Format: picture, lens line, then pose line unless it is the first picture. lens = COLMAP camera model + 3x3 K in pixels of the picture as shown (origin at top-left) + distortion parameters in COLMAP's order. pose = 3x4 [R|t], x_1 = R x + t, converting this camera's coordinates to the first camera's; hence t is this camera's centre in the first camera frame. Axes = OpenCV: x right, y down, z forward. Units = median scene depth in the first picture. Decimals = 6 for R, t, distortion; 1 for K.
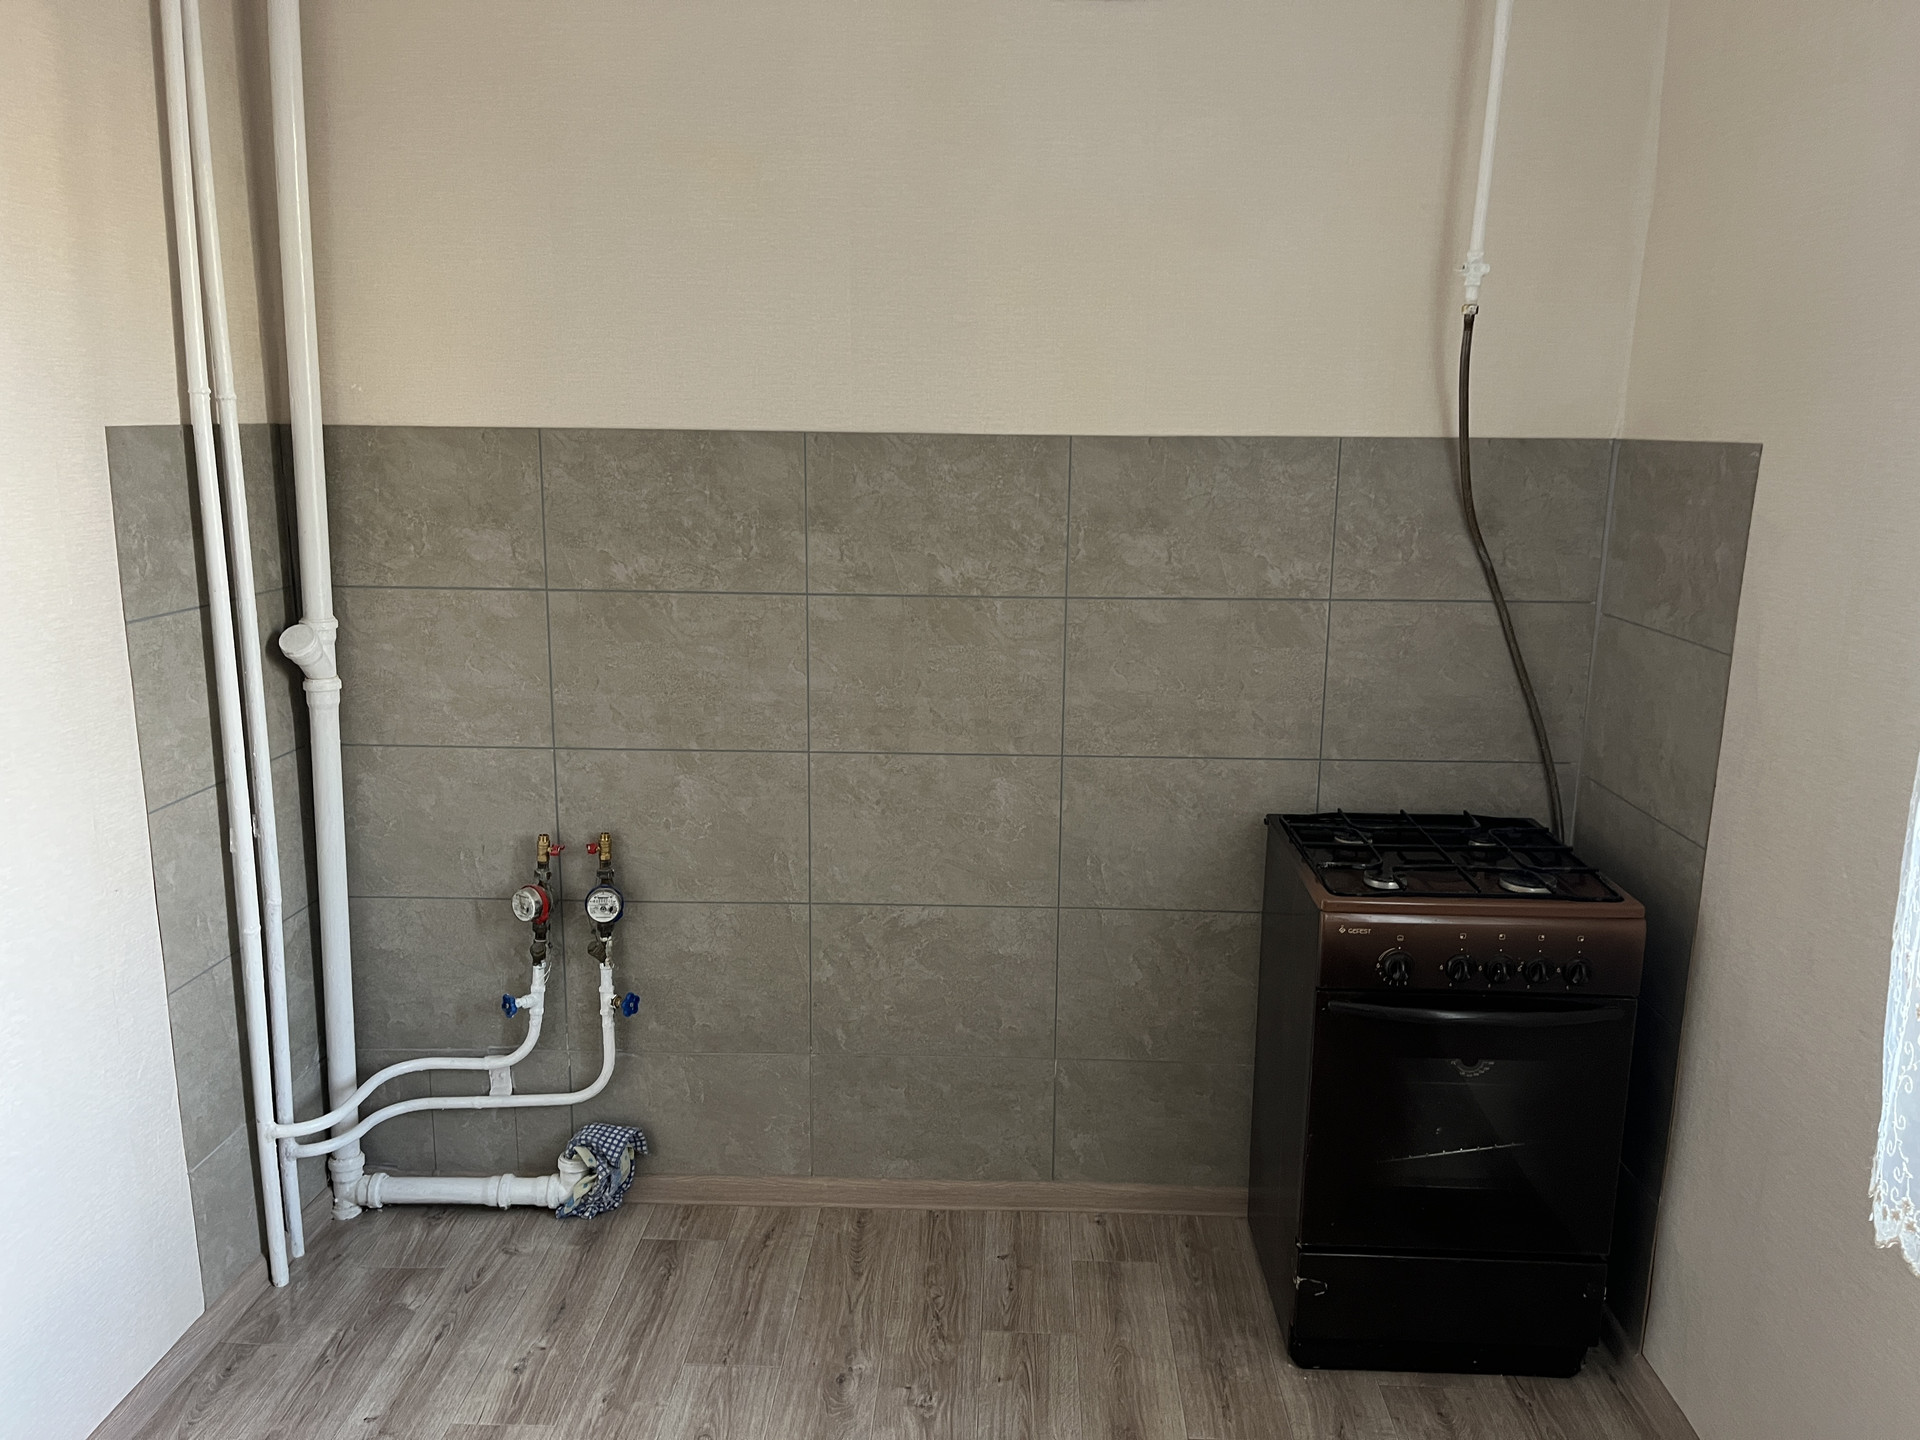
lens RADIAL K [[1463.4, 0, 965.1], [0, 1463.4, 728.1], [0, 0, 1]] dist [0.077680, -0.087140]
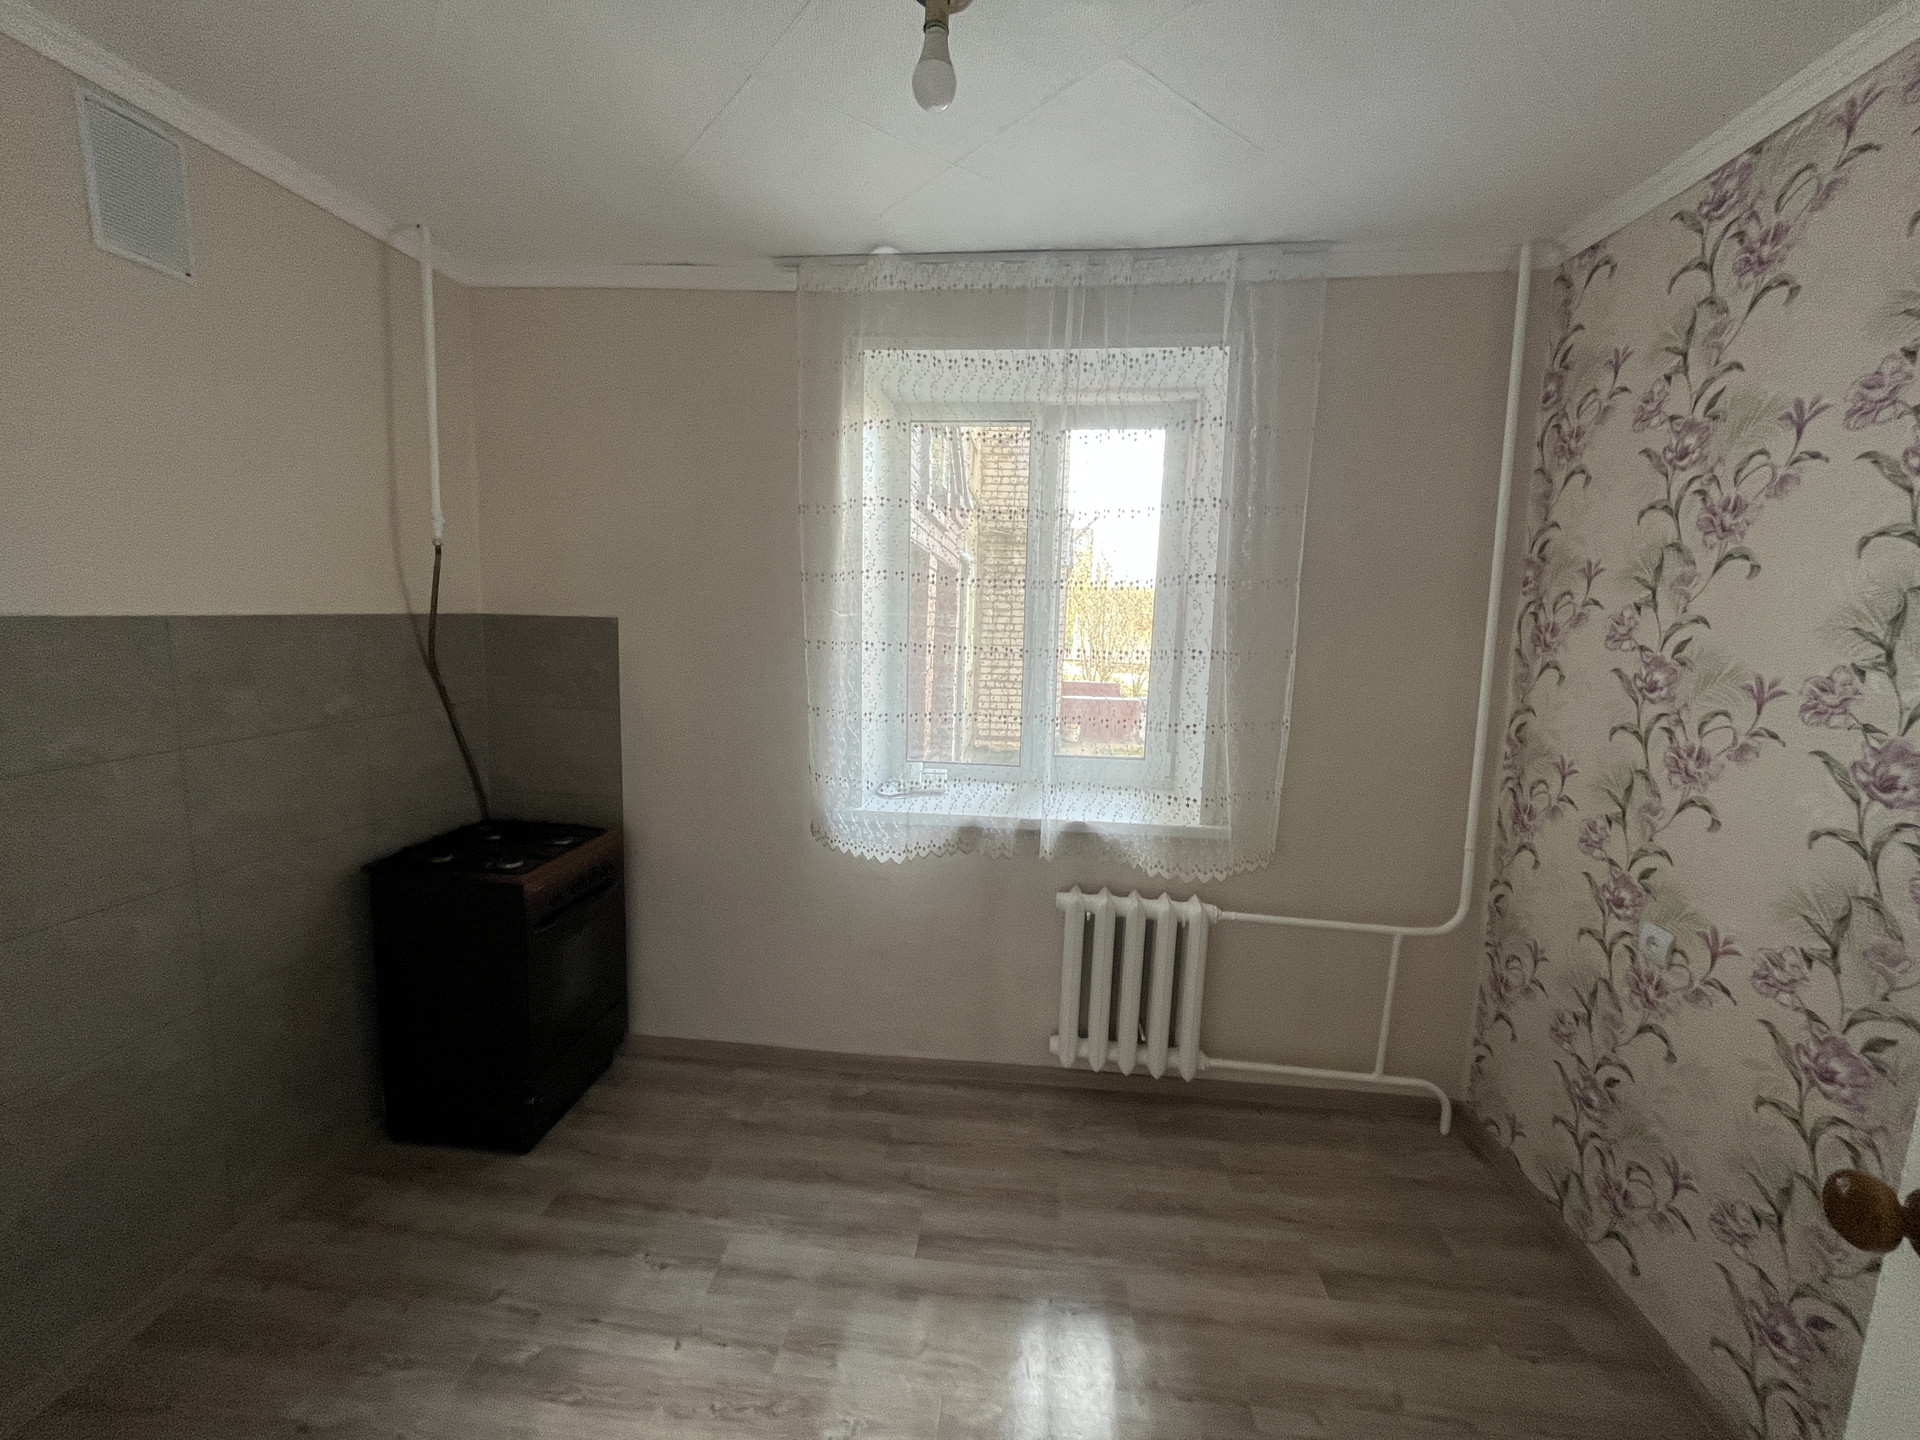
lens RADIAL K [[789.4, 0, 963.7], [0, 789.4, 729.9], [0, 0, 1]] dist [0.009971, -0.002249]
pose [[0.066586, -0.162561, 0.984449, -0.536112], [0.181563, 0.972141, 0.148248, -0.086030], [-0.981122, 0.168869, 0.094246, 0.314210]]
